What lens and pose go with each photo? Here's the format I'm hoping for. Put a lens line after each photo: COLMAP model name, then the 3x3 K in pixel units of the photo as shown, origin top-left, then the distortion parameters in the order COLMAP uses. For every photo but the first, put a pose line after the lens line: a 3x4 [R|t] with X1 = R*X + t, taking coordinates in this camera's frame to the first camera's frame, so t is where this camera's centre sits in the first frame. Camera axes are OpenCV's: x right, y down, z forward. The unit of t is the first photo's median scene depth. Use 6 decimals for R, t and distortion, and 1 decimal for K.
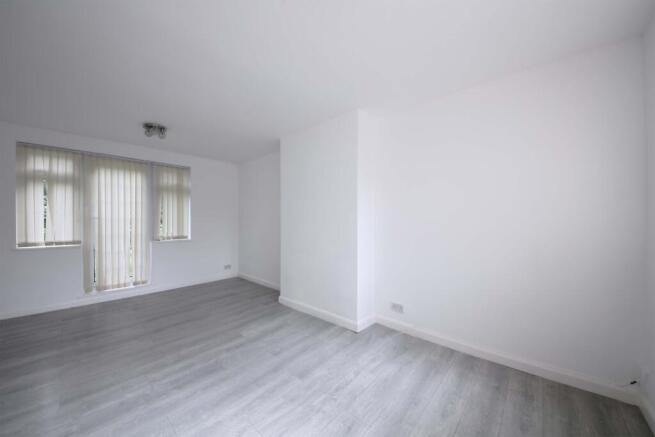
lens RADIAL K [[225.6, 0, 328.6], [0, 225.6, 217.8], [0, 0, 1]] dist [0.000634, 0.000019]
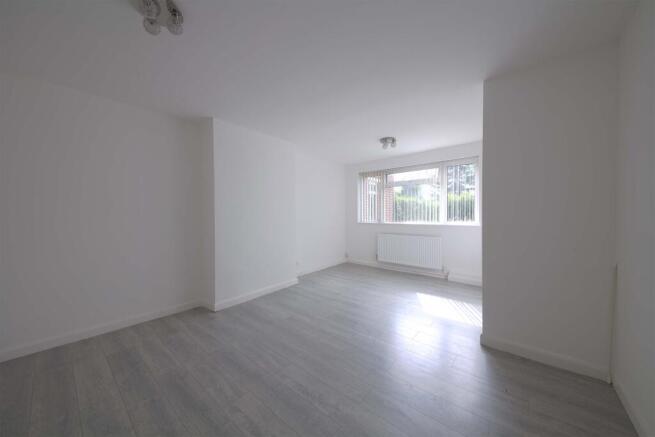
lens RADIAL K [[225.6, 0, 328.6], [0, 225.6, 217.8], [0, 0, 1]] dist [0.000634, 0.000019]
pose [[-0.031909, -0.018961, 0.999311, -1.058028], [-0.009007, 0.999785, 0.018683, 0.002803], [-0.999450, -0.008404, -0.032073, 0.595742]]
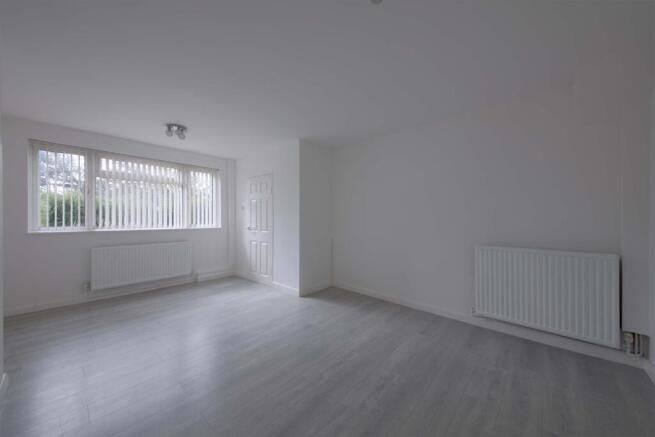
lens RADIAL K [[225.6, 0, 328.6], [0, 225.6, 217.8], [0, 0, 1]] dist [0.000634, 0.000019]
pose [[-0.999997, -0.002119, -0.001069, -0.584829], [-0.002106, 0.999923, -0.012216, 0.014999], [0.001095, -0.012214, -0.999925, 1.170404]]
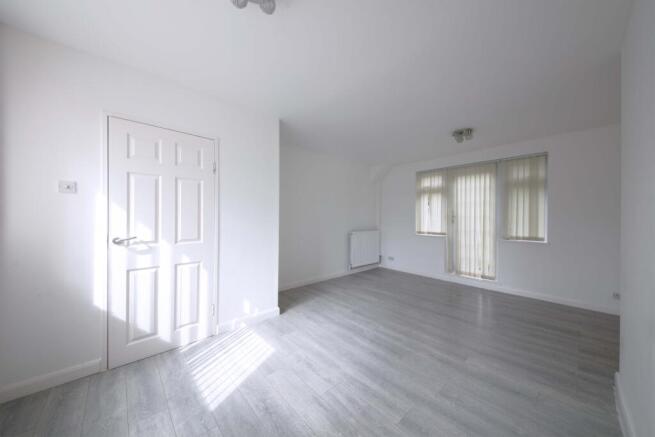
lens RADIAL K [[225.6, 0, 328.6], [0, 225.6, 217.8], [0, 0, 1]] dist [0.000634, 0.000019]
pose [[-0.091301, -0.000709, -0.995823, 0.331821], [0.003295, 0.999994, -0.001014, 0.007976], [0.995818, -0.003374, -0.091298, 0.412226]]
